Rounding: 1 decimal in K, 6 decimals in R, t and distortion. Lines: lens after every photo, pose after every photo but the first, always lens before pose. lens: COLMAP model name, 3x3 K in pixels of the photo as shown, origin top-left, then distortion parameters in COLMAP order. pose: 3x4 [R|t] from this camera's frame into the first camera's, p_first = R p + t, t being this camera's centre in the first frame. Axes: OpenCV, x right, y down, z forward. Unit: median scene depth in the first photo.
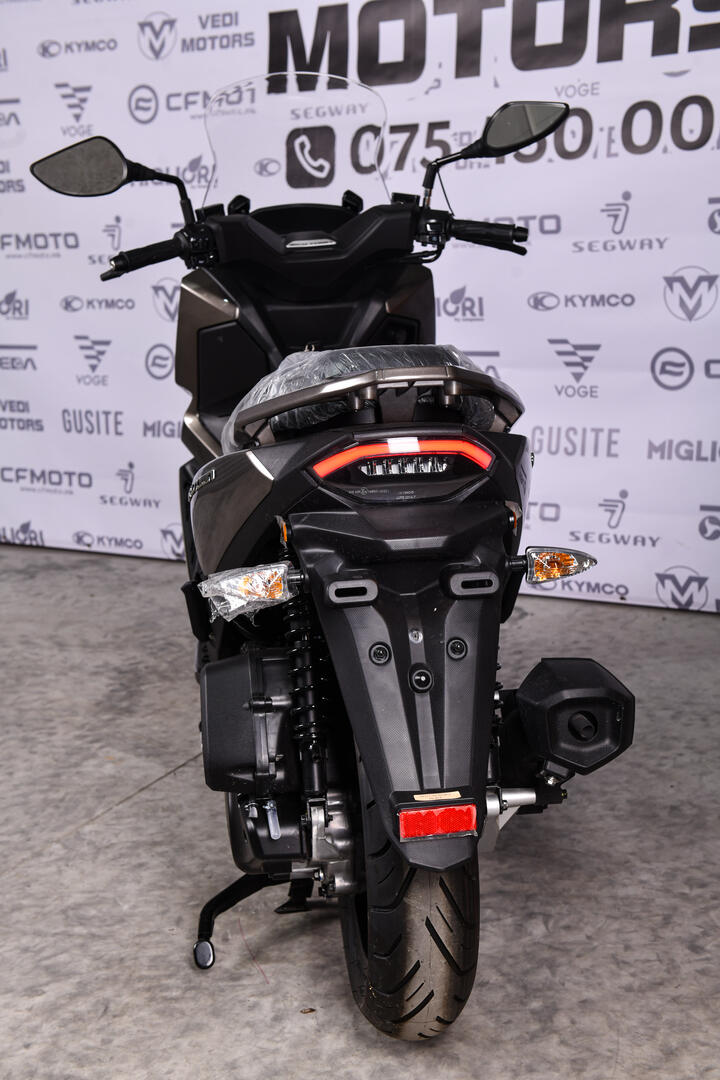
lens RADIAL K [[1430.3, 0, 358.5], [0, 1430.3, 536.2], [0, 0, 1]] dist [0.120343, 0.000000]
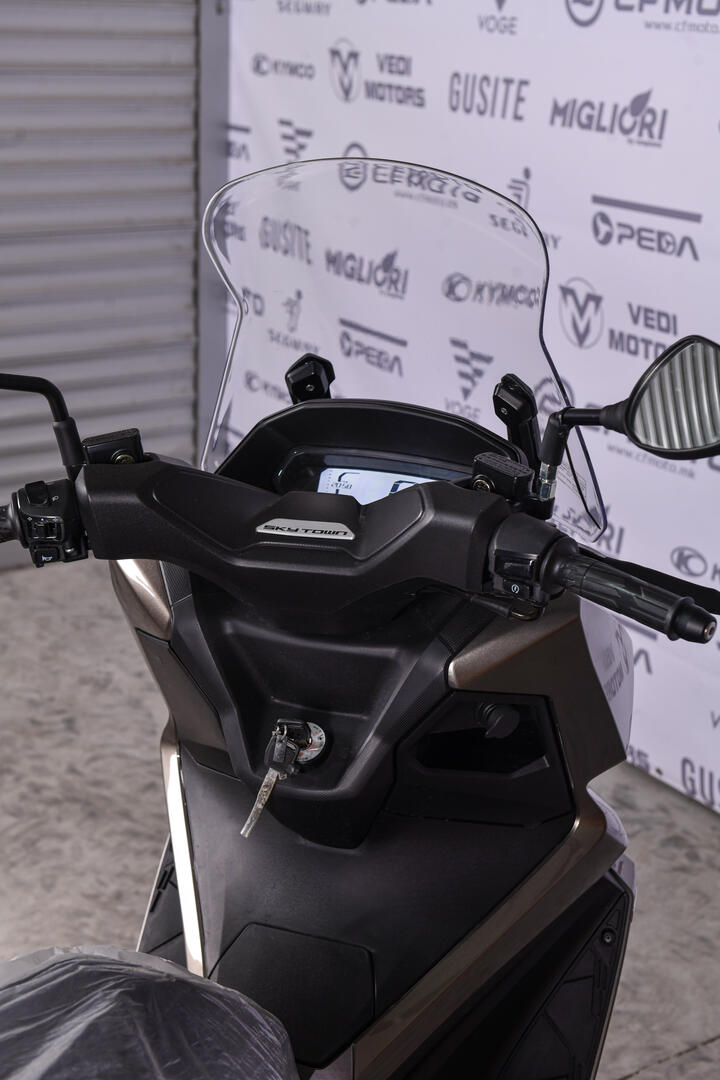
lens RADIAL K [[1778.4, 0, 352.4], [0, 1778.4, 548.6], [0, 0, 1]] dist [0.094439, 0.000000]
pose [[0.879480, 0.200534, -0.431626, 0.154664], [-0.152404, 0.977808, 0.143754, -0.183852], [0.450875, -0.060648, 0.890524, 0.302846]]
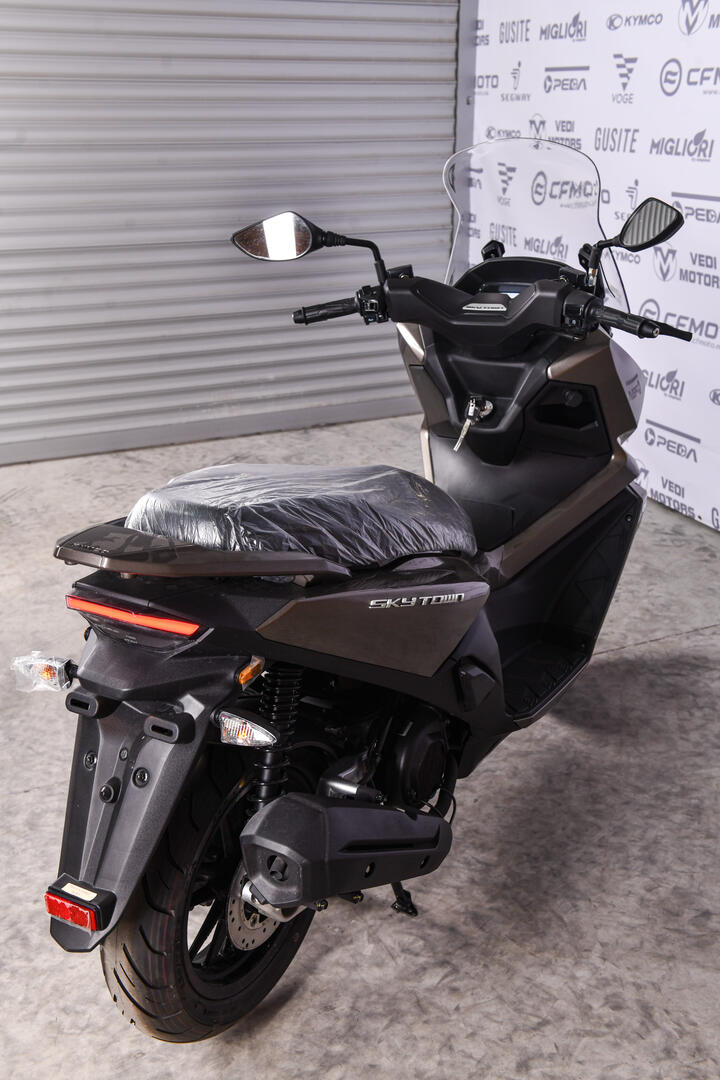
lens RADIAL K [[1150.8, 0, 354.6], [0, 1150.8, 541.4], [0, 0, 1]] dist [0.055703, 0.000000]
pose [[0.787292, 0.243787, -0.566338, 0.273105], [-0.141158, 0.965385, 0.219332, -0.135208], [0.600204, -0.092735, 0.794453, 0.149400]]
